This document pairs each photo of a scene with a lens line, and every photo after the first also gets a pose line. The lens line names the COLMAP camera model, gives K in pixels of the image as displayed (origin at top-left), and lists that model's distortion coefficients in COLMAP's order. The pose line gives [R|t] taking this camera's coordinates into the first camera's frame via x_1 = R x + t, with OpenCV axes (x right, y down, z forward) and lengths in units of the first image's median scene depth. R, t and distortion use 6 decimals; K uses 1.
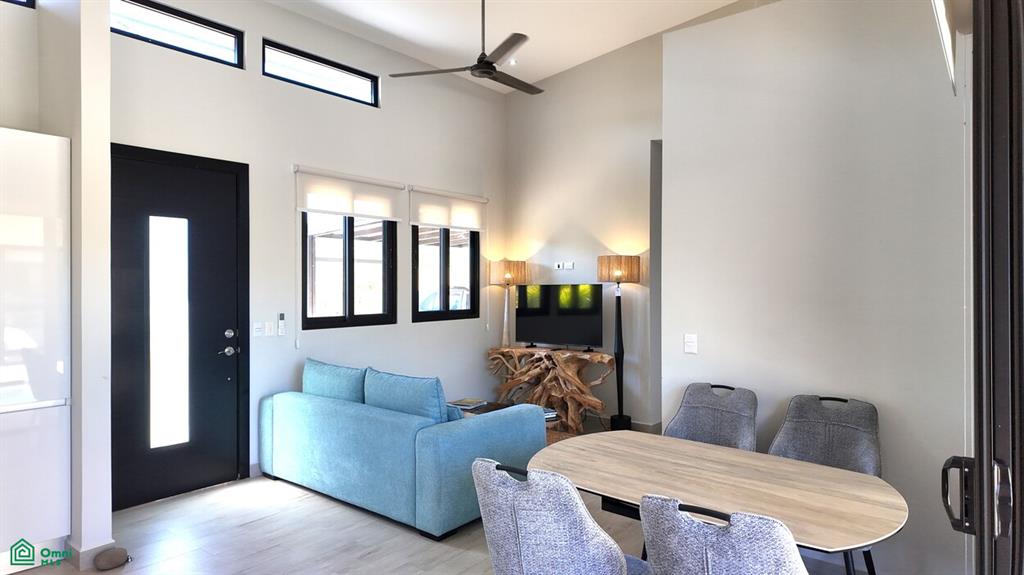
lens RADIAL K [[591.1, 0, 512.0], [0, 591.1, 287.5], [0, 0, 1]] dist [0.085310, -0.125200]
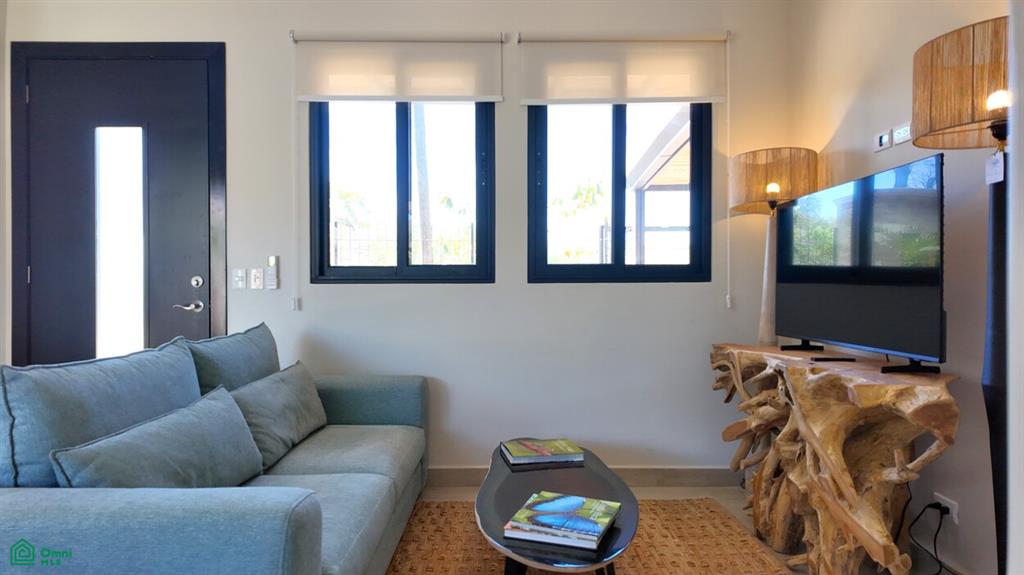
lens RADIAL K [[588.6, 0, 512.0], [0, 588.6, 287.5], [0, 0, 1]] dist [0.003984, -0.000165]
pose [[0.637940, 0.001943, -0.770083, 0.243213], [-0.002080, 0.999998, 0.000801, 0.063415], [0.770083, 0.001091, 0.637943, 0.643513]]
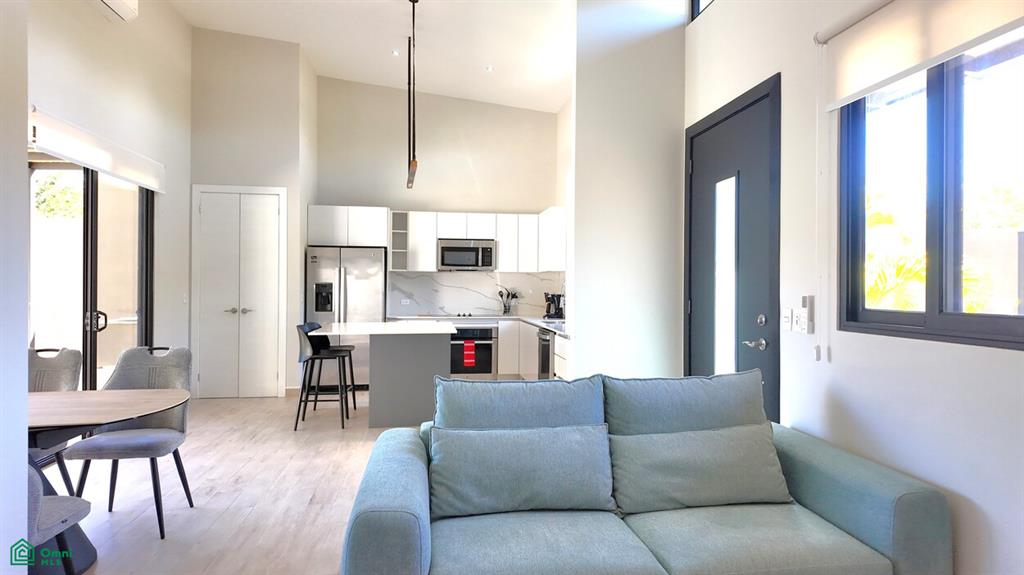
lens RADIAL K [[598.4, 0, 501.5], [0, 598.4, 286.9], [0, 0, 1]] dist [0.080955, -0.130332]
pose [[-0.685052, -0.002252, -0.728490, 0.210376], [-0.008272, 0.999955, 0.004688, 0.027939], [0.728447, 0.009238, -0.685040, 0.975366]]
